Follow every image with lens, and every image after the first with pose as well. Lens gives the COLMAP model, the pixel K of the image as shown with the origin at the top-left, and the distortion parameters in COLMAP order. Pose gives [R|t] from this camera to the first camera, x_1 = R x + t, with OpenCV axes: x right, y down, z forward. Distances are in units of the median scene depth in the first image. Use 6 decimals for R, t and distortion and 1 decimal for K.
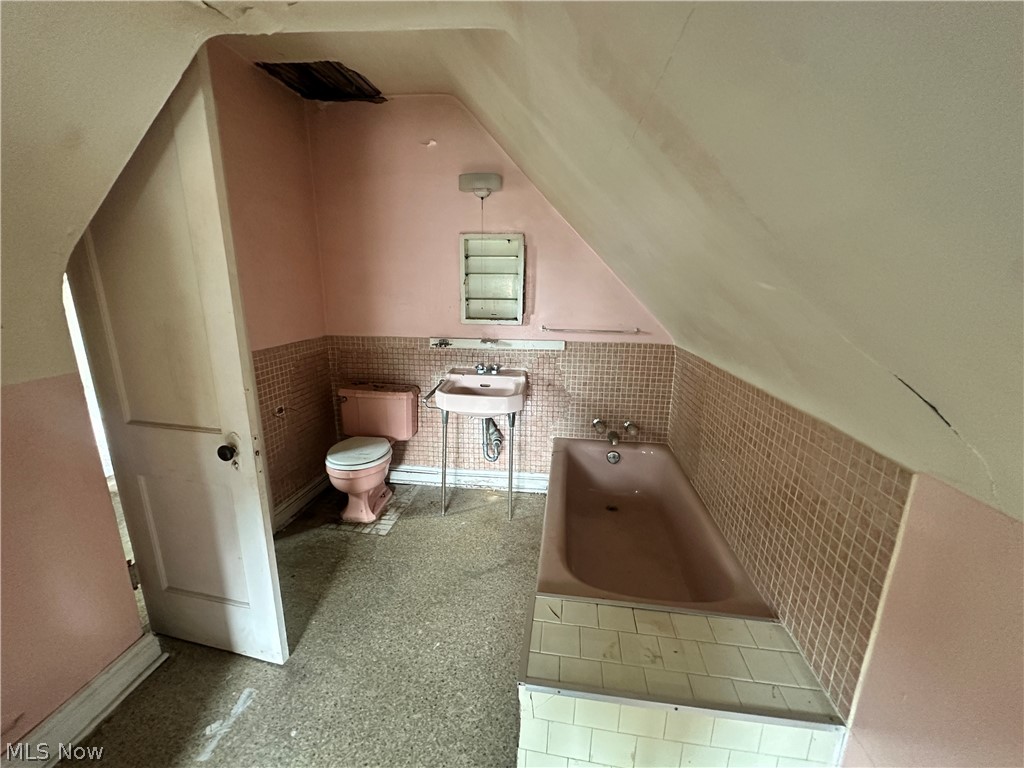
lens RADIAL K [[413.3, 0, 509.5], [0, 413.3, 383.3], [0, 0, 1]] dist [0.000007, -0.000097]
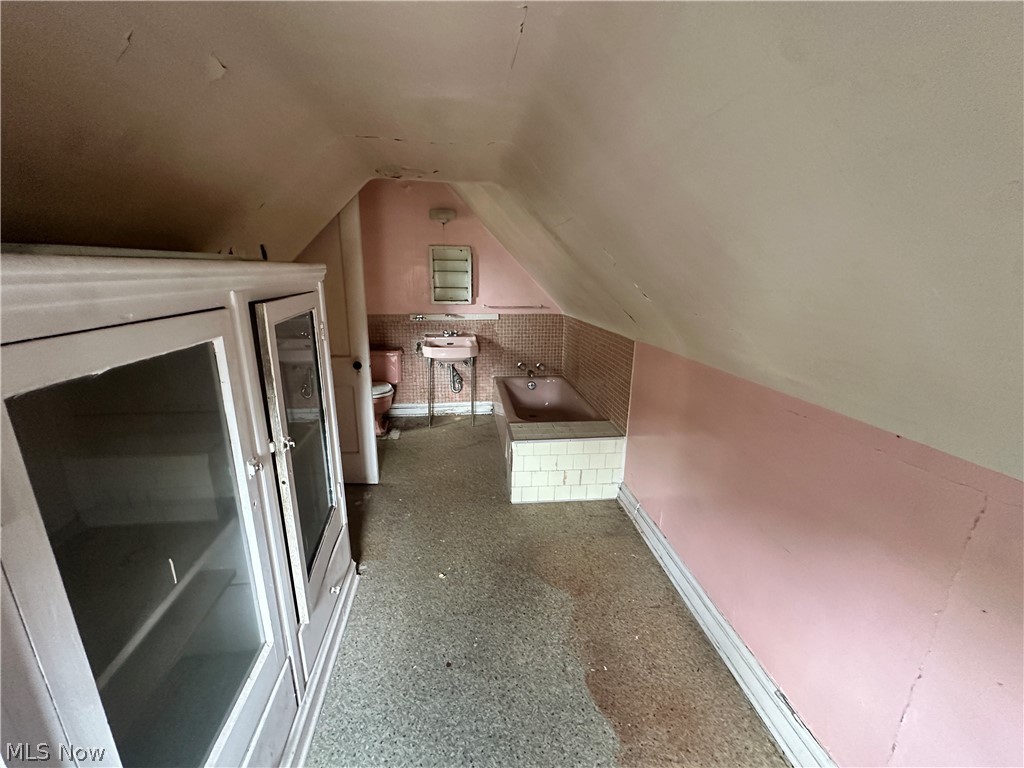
lens RADIAL K [[413.3, 0, 512.5], [0, 413.3, 384.1], [0, 0, 1]] dist [0.000007, -0.000097]
pose [[0.967548, -0.067116, 0.243612, -0.220659], [0.059834, 0.997516, 0.037179, 0.112406], [-0.245502, -0.021396, 0.969160, -0.564968]]
